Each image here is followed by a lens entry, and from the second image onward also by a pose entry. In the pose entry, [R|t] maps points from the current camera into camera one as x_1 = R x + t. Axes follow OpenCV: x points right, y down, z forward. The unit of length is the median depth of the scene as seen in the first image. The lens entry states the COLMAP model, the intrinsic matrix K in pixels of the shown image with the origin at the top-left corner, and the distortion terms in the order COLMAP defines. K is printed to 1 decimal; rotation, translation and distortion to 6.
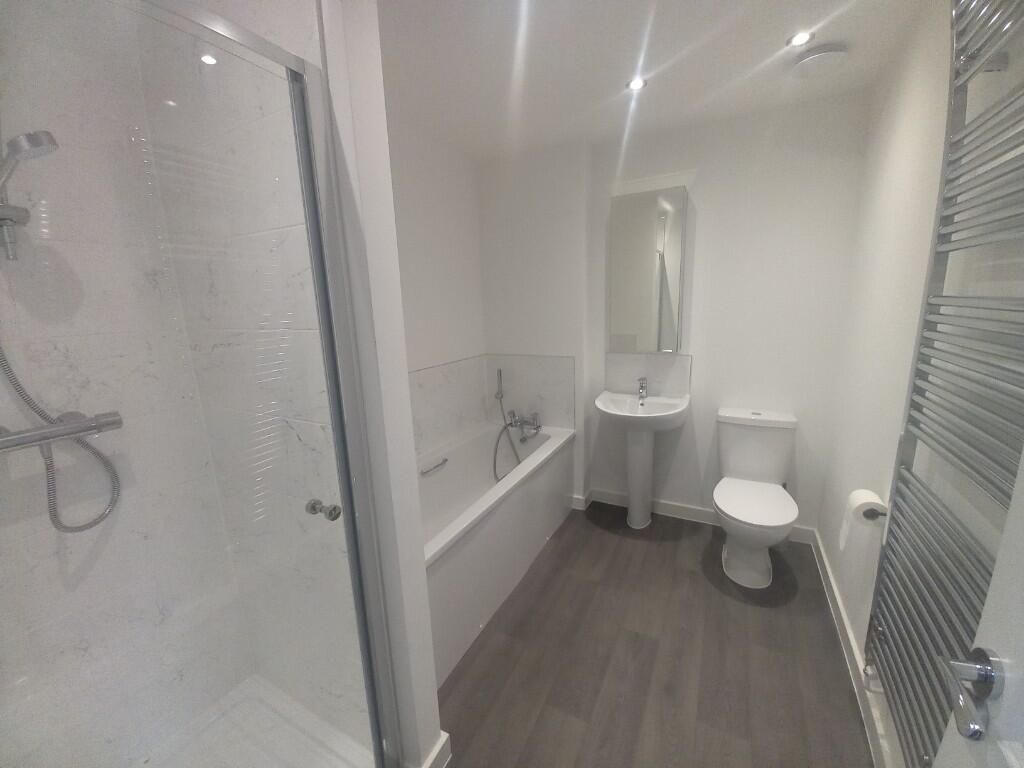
lens RADIAL K [[398.1, 0, 512.0], [0, 398.1, 384.0], [0, 0, 1]] dist [0.011162, 0.000048]
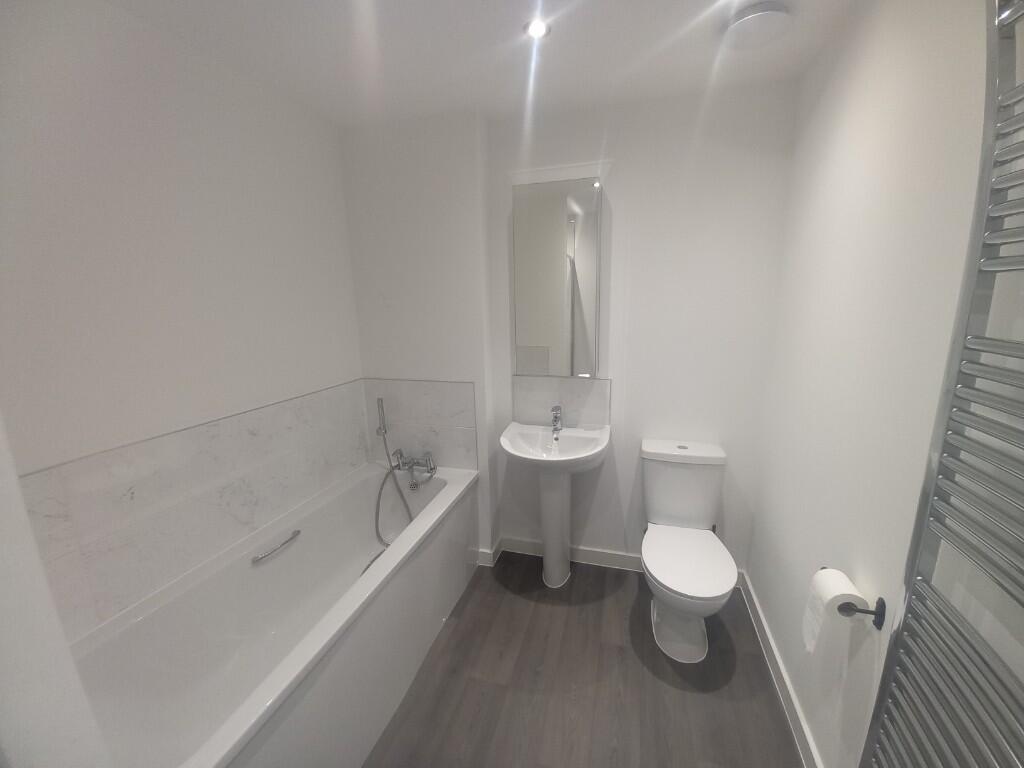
lens RADIAL K [[416.8, 0, 512.0], [0, 416.8, 384.0], [0, 0, 1]] dist [-0.000752, 0.000017]
pose [[0.977303, -0.021631, 0.210737, 0.056440], [0.025318, 0.999570, -0.014812, -0.052095], [-0.210326, 0.019811, 0.977431, 0.172035]]
